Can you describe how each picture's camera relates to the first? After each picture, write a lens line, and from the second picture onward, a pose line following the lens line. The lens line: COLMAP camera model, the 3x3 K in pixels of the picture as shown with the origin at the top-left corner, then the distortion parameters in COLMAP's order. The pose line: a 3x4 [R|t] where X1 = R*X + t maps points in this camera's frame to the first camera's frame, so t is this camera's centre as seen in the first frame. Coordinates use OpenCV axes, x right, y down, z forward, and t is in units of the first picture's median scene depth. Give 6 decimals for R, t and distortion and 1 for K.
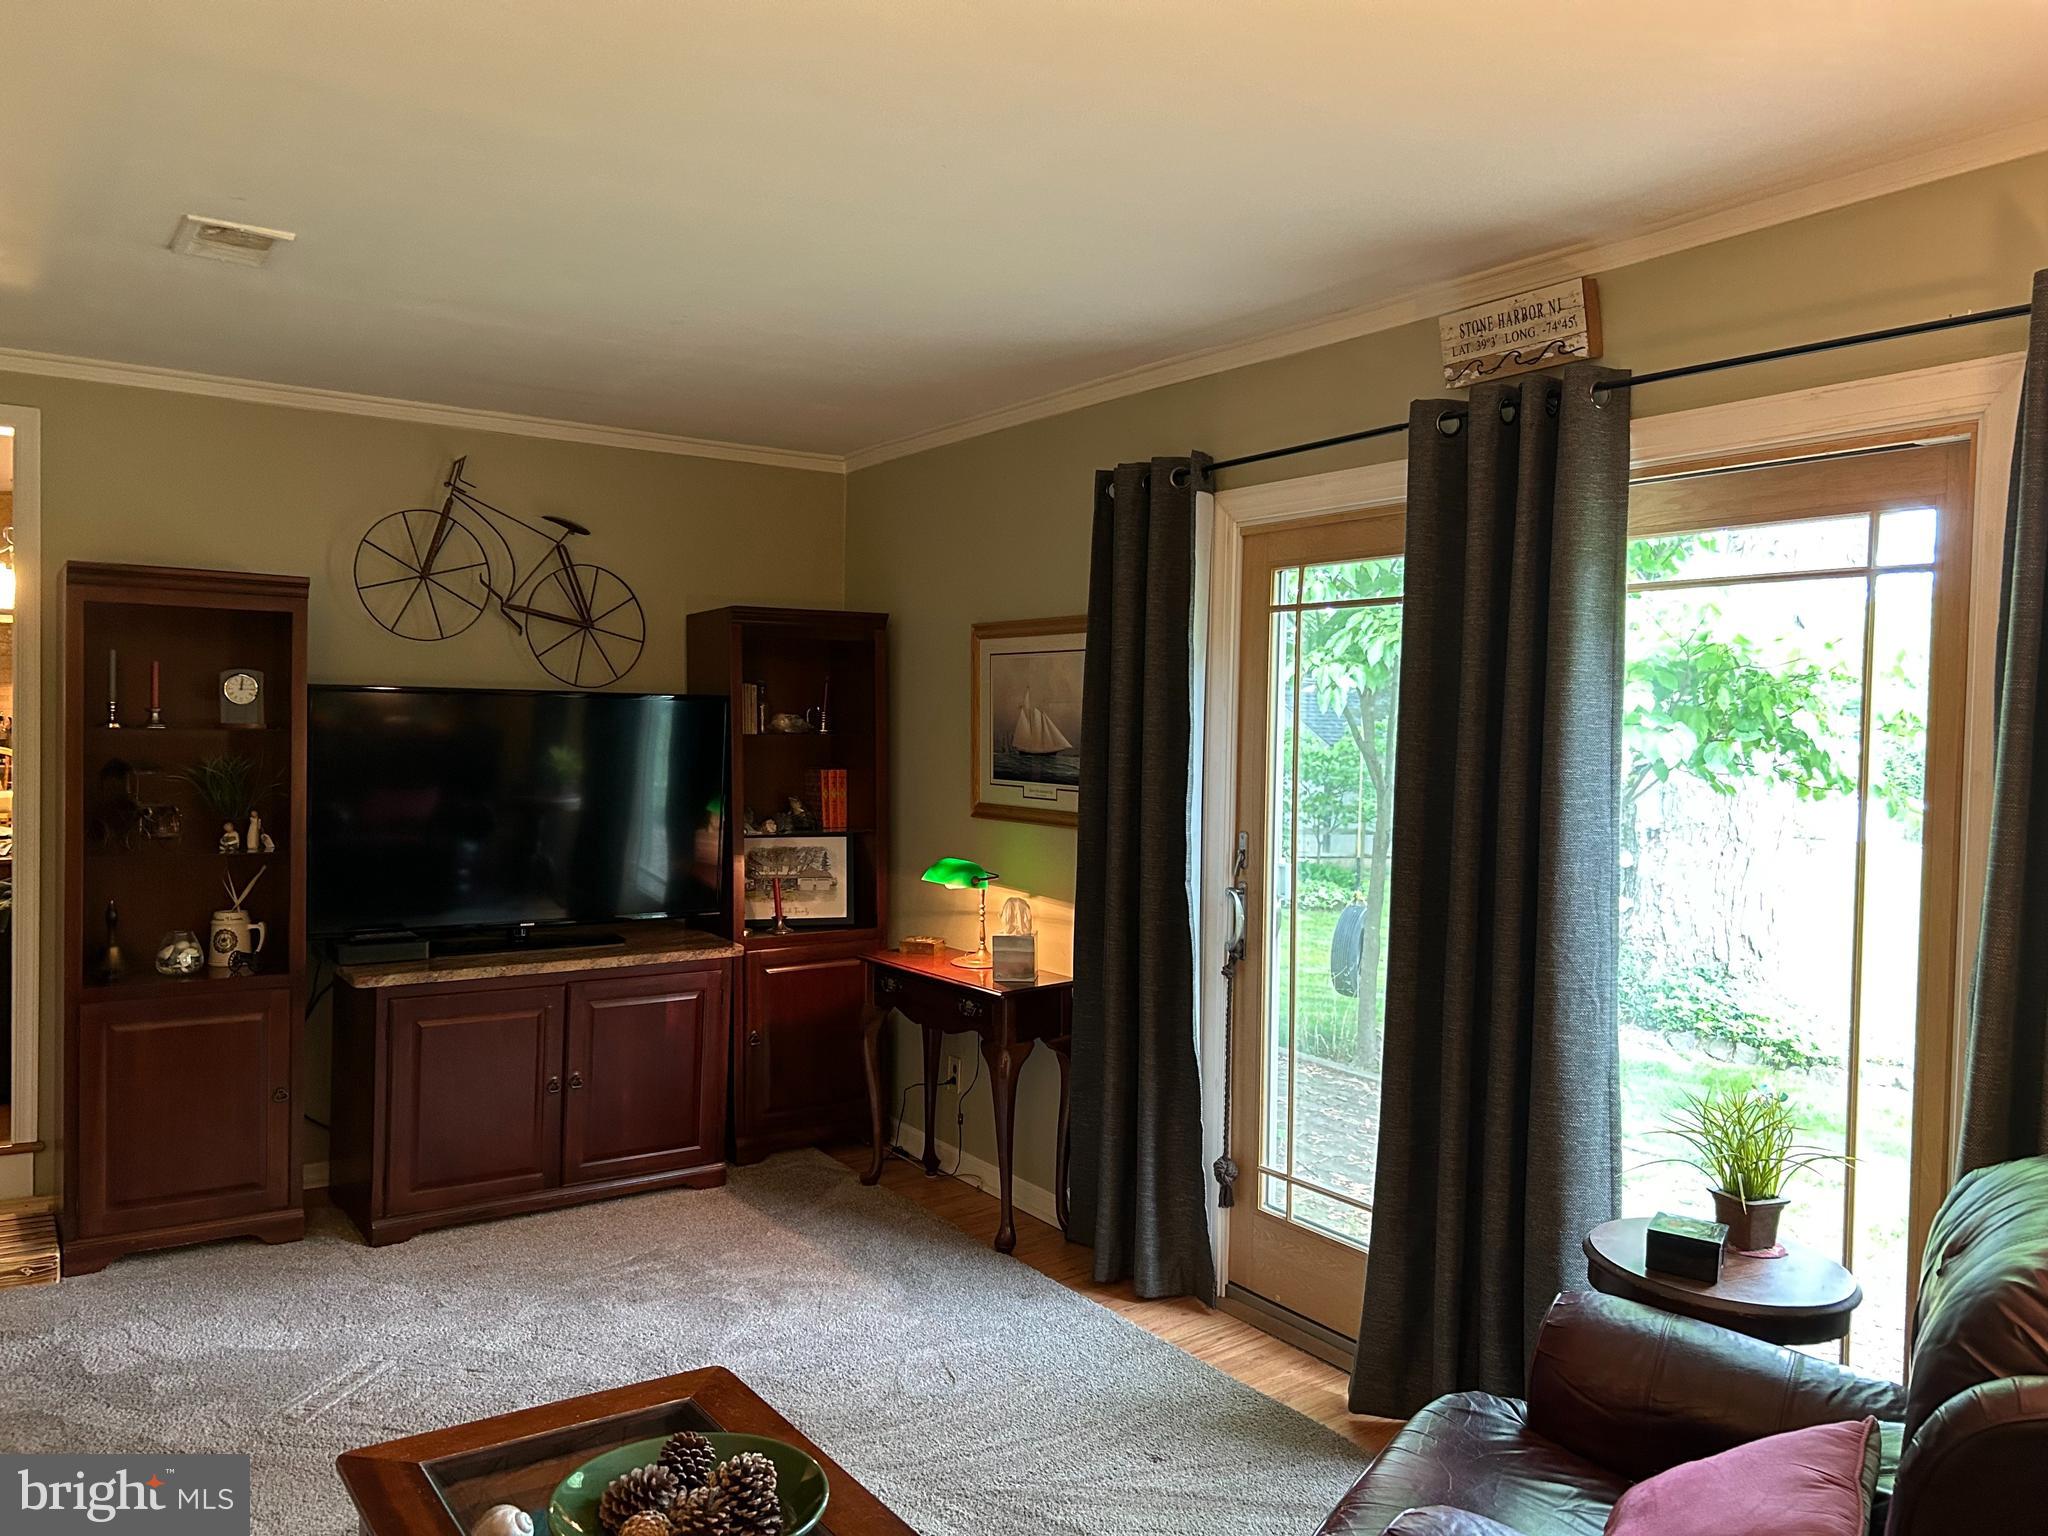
lens RADIAL K [[1540.4, 0, 1023.6], [0, 1540.4, 775.5], [0, 0, 1]] dist [-0.004966, -0.002792]
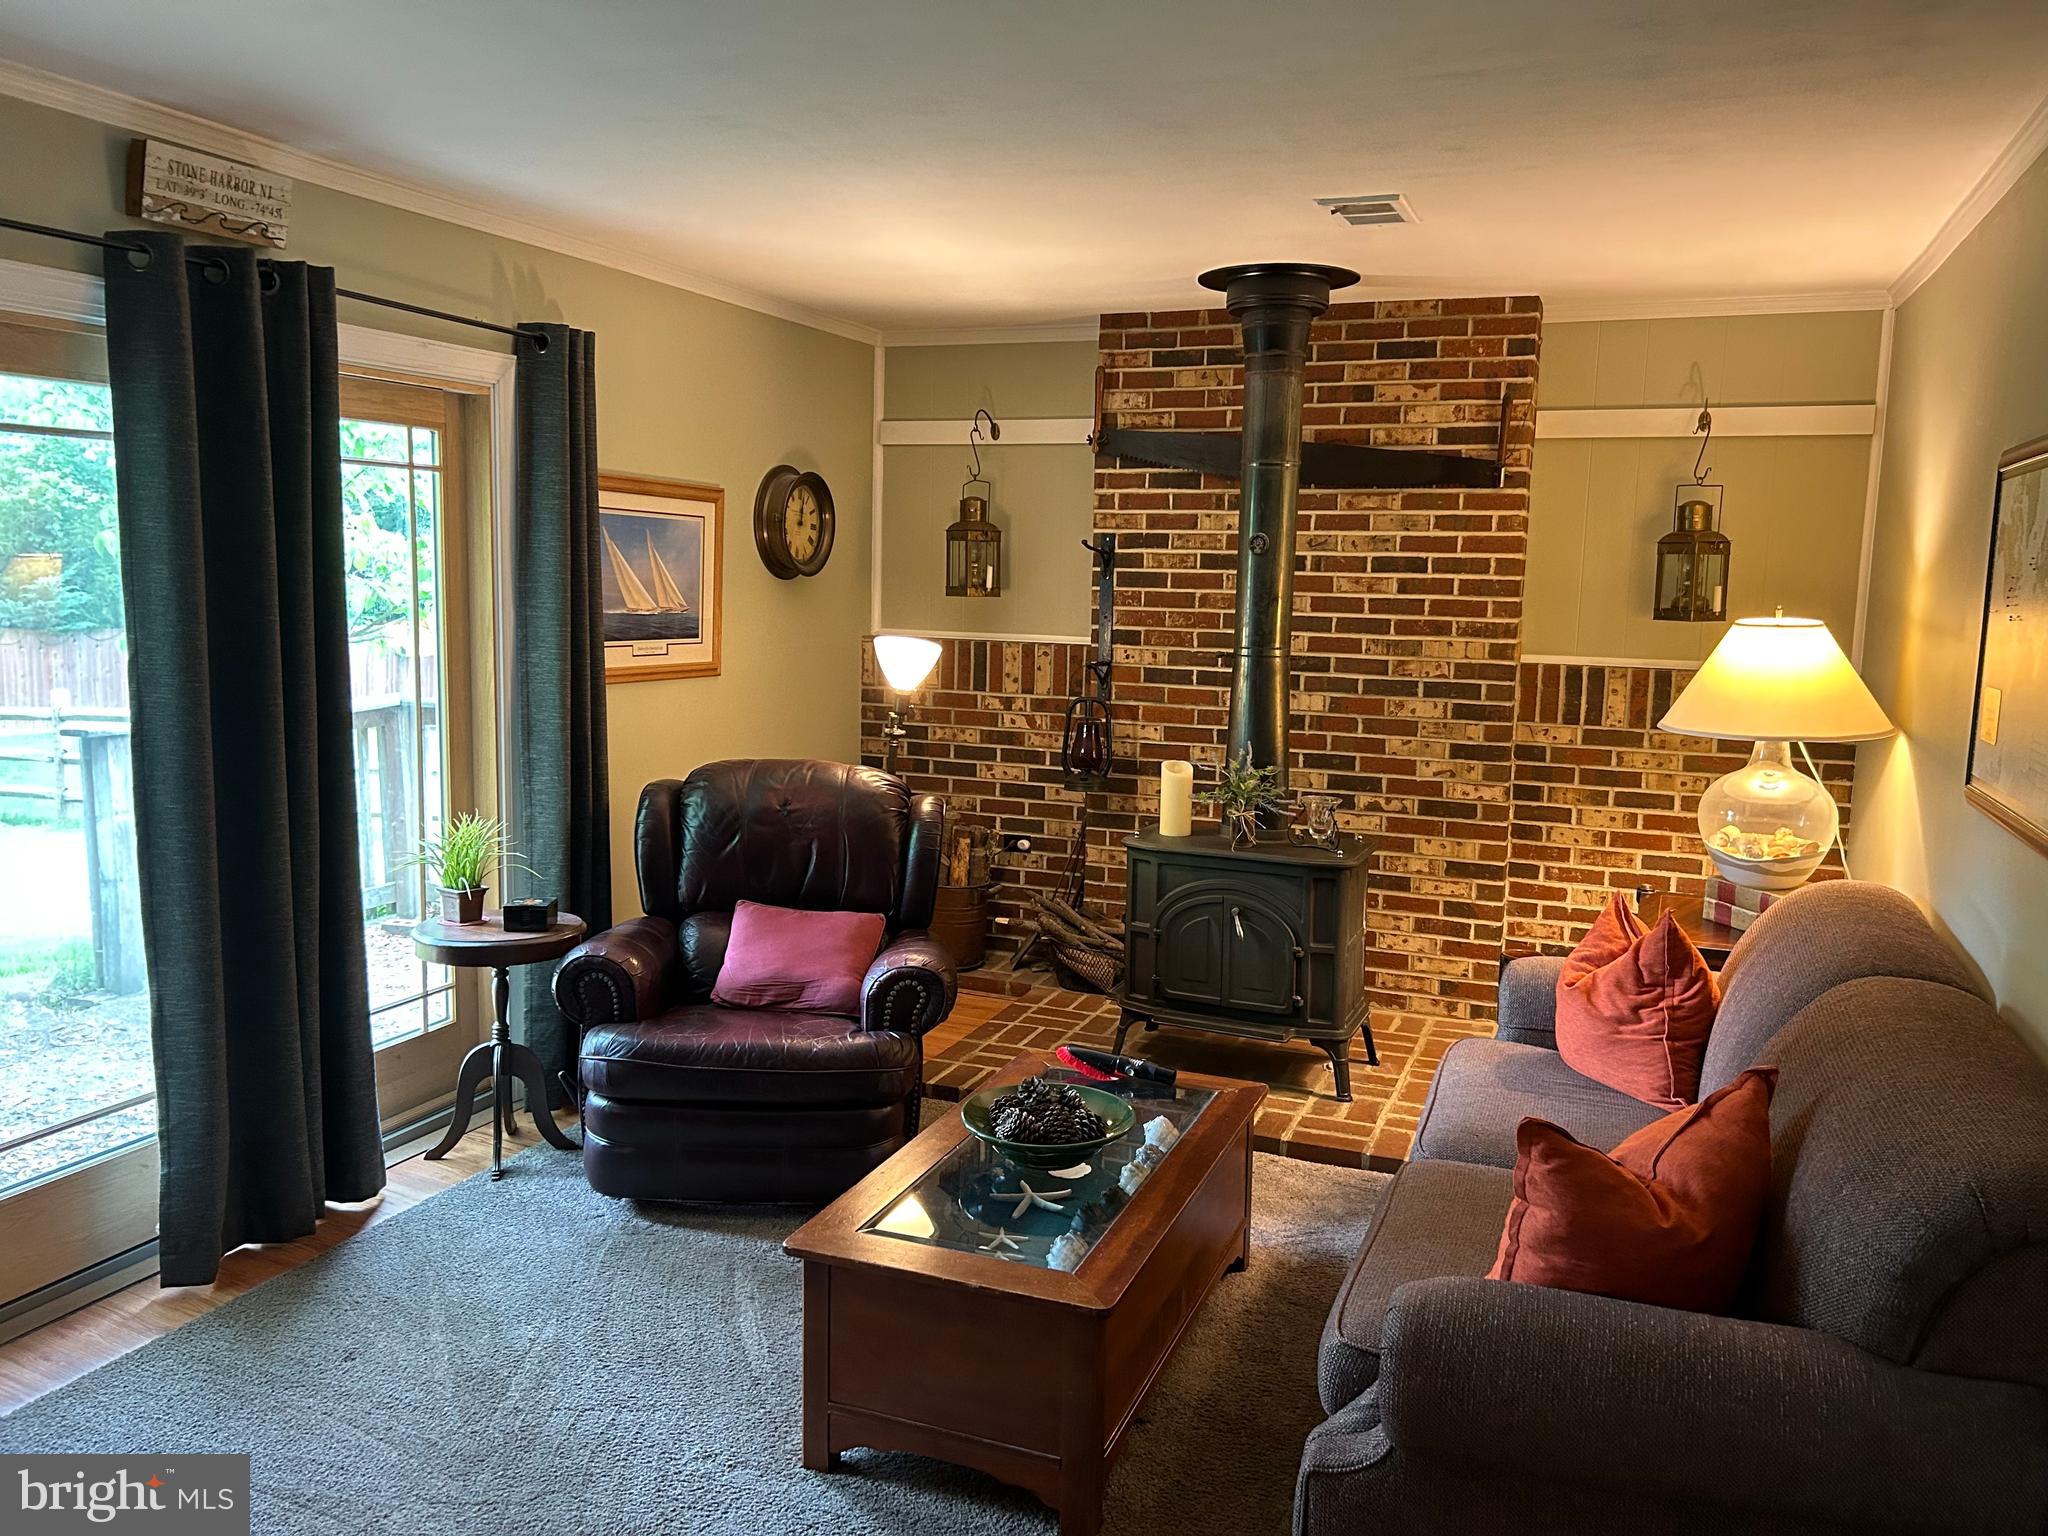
lens RADIAL K [[1540.4, 0, 1025.7], [0, 1540.4, 762.4], [0, 0, 1]] dist [-0.004966, -0.002792]
pose [[-0.553925, -0.127533, 0.822741, -0.901553], [0.004689, 0.987705, 0.156261, -0.068382], [-0.832553, 0.090414, -0.546517, 1.162421]]
